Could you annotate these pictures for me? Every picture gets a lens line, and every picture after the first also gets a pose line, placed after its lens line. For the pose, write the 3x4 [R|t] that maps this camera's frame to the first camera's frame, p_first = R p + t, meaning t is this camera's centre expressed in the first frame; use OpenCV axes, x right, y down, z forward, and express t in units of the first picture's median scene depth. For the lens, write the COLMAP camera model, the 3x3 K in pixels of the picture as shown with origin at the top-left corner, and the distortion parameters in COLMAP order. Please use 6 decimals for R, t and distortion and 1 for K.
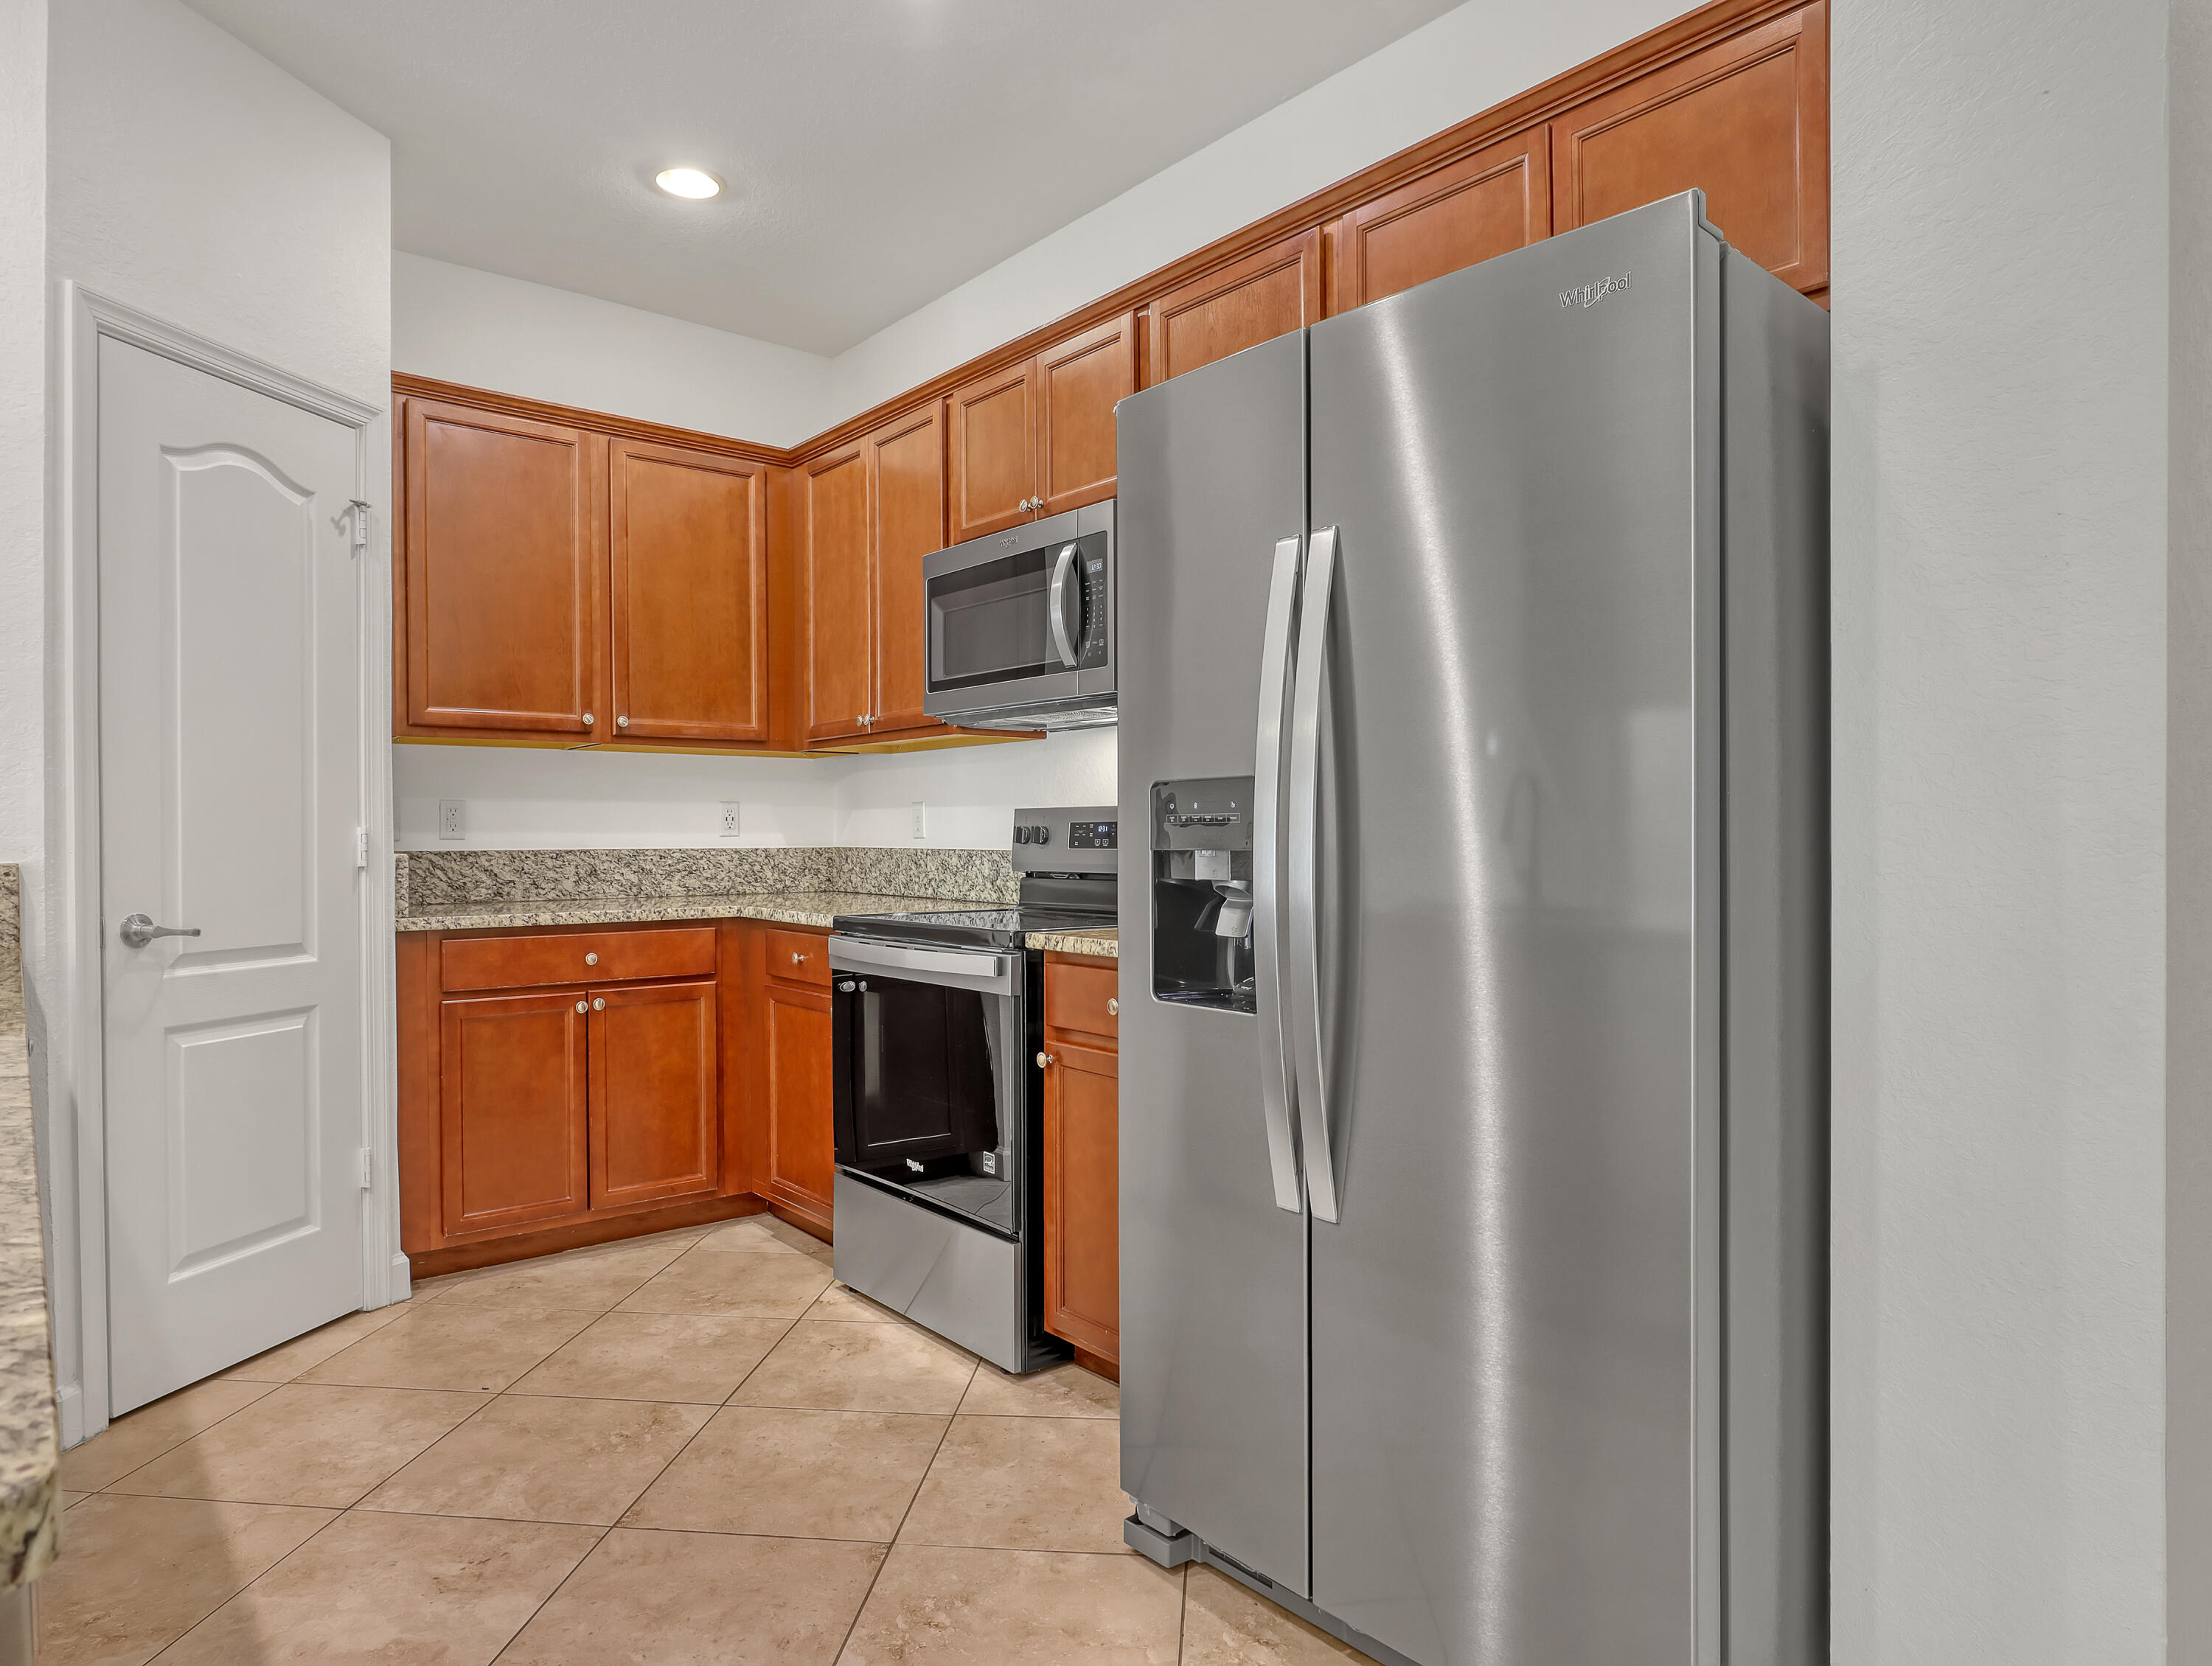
lens RADIAL K [[1315.7, 0, 1106.0], [0, 1315.7, 833.0], [0, 0, 1]] dist [-0.036732, 0.003825]
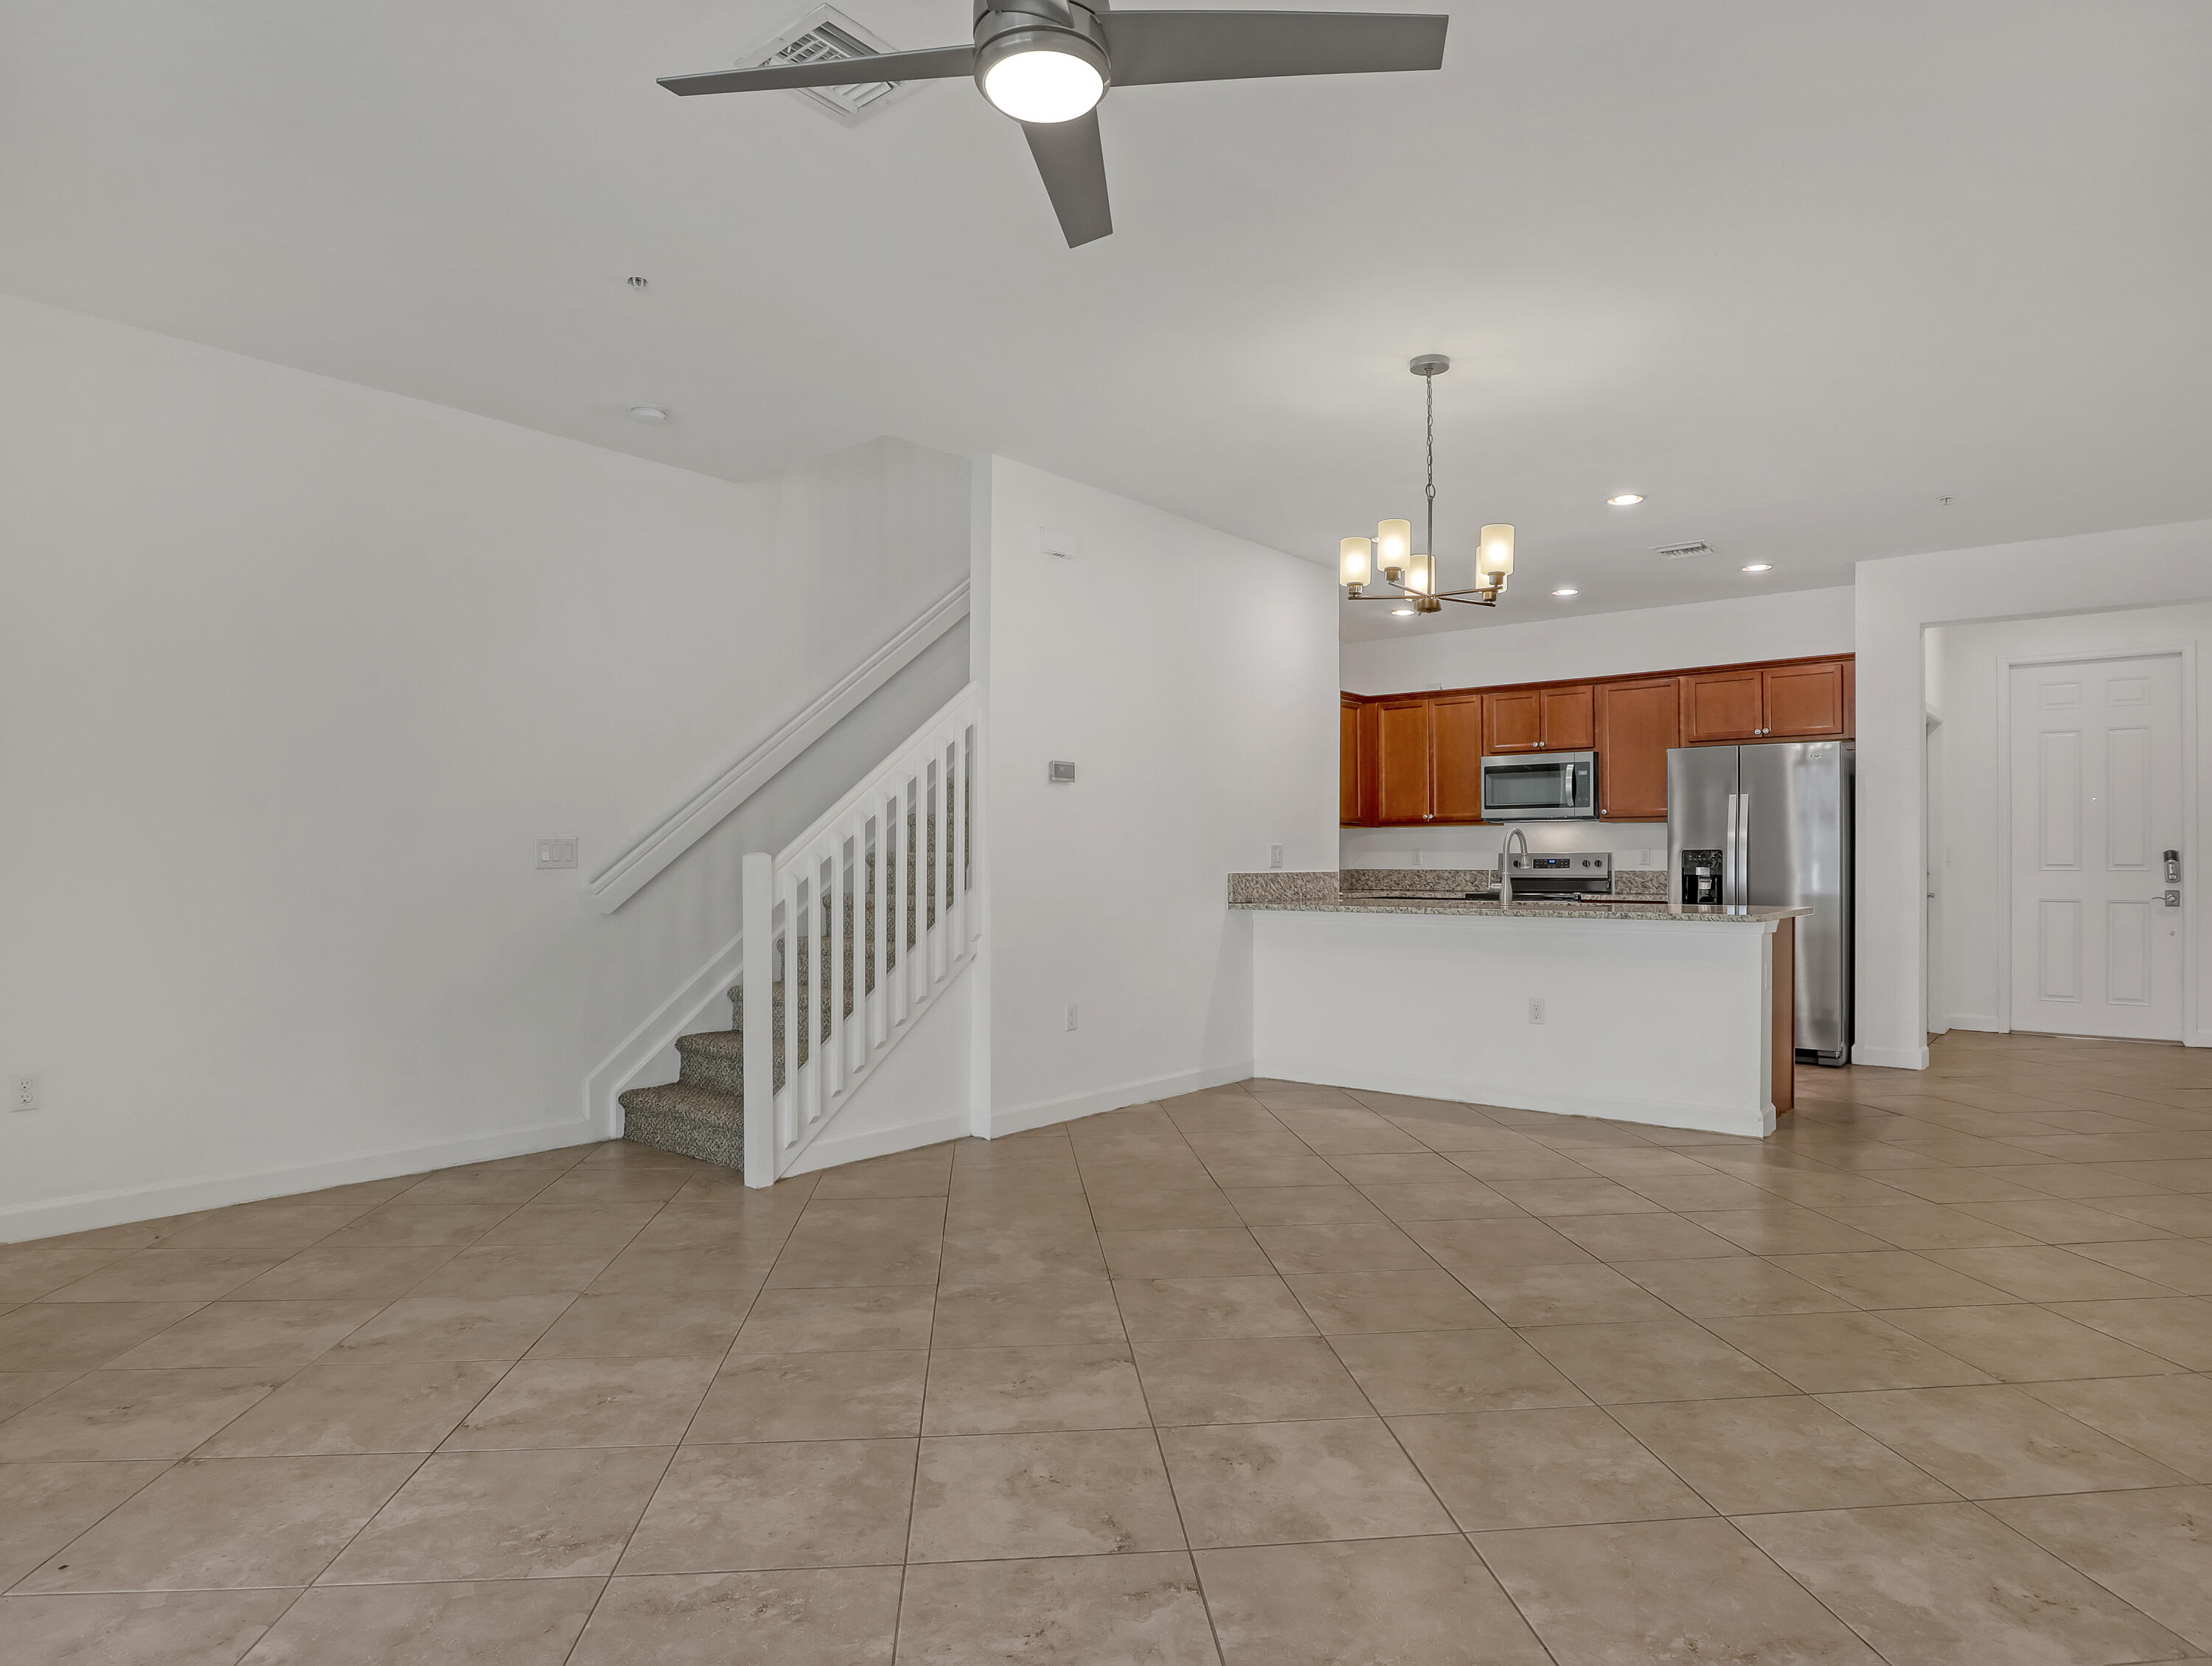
lens RADIAL K [[1315.7, 0, 1106.0], [0, 1315.7, 833.0], [0, 0, 1]] dist [-0.036732, 0.003825]
pose [[0.980038, 0.008122, 0.198645, -1.294375], [-0.003428, 0.999707, -0.023962, 0.005719], [-0.198782, 0.022802, 0.979778, -1.316362]]
